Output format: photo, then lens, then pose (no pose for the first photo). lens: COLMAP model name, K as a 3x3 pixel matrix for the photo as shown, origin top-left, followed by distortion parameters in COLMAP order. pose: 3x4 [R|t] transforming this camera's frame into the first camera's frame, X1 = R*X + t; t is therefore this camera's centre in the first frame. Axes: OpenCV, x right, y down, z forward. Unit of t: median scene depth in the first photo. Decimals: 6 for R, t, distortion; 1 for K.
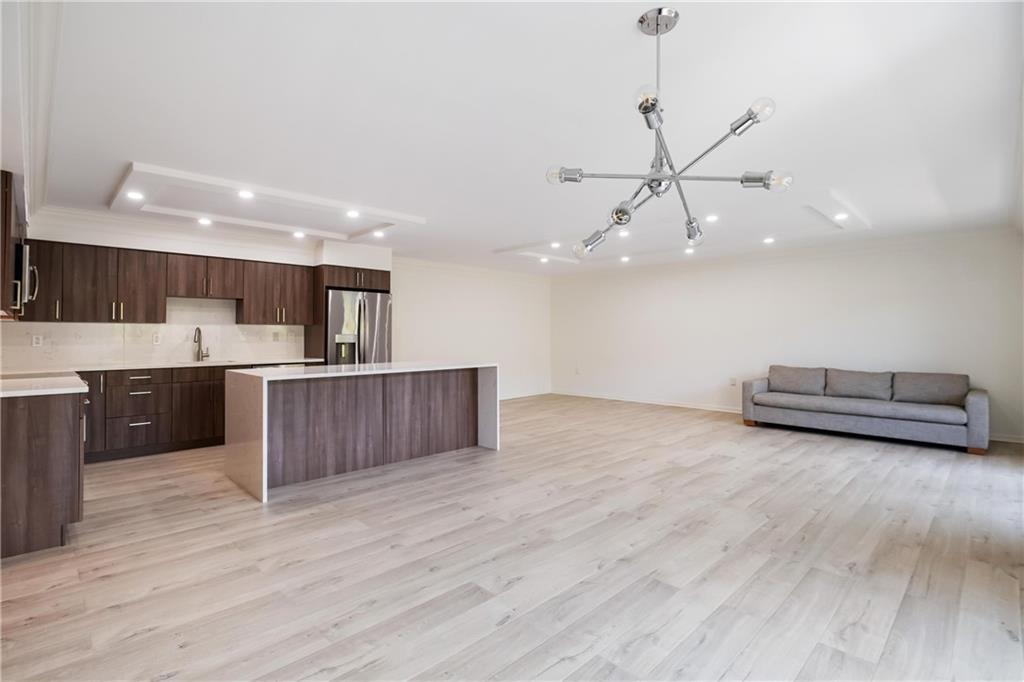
lens RADIAL K [[490.3, 0, 509.6], [0, 490.3, 336.0], [0, 0, 1]] dist [-0.007329, -0.000383]
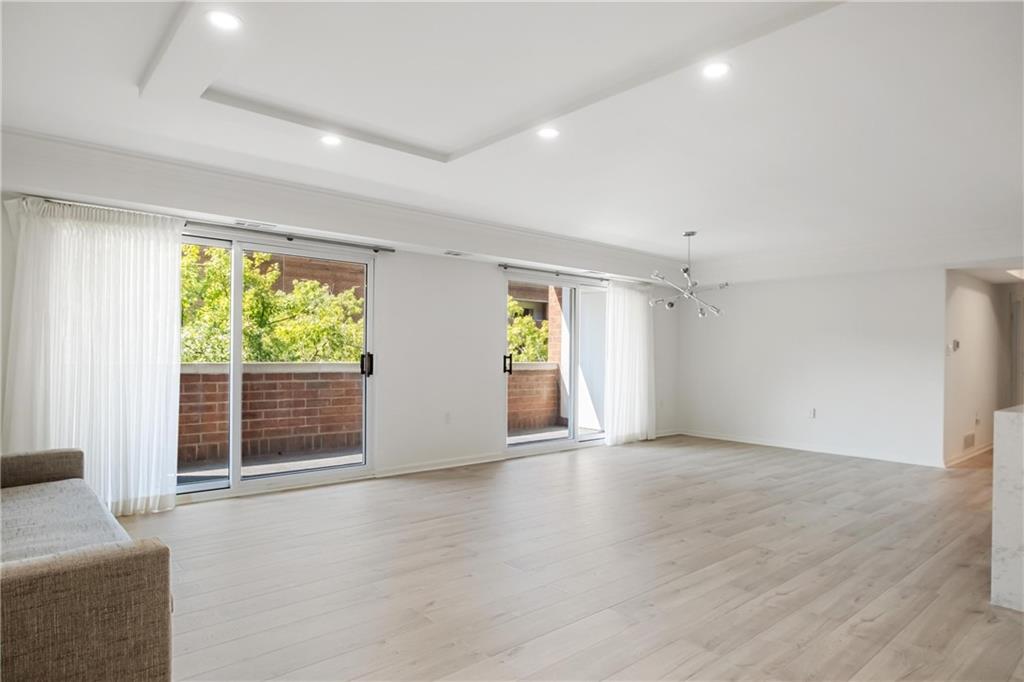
lens RADIAL K [[593.3, 0, 512.1], [0, 593.3, 352.5], [0, 0, 1]] dist [0.000891, 0.000302]
pose [[-0.997692, -0.011955, 0.066838, 0.463926], [-0.011915, 0.999929, 0.001009, 0.006449], [-0.066845, 0.000210, -0.997763, 1.896530]]
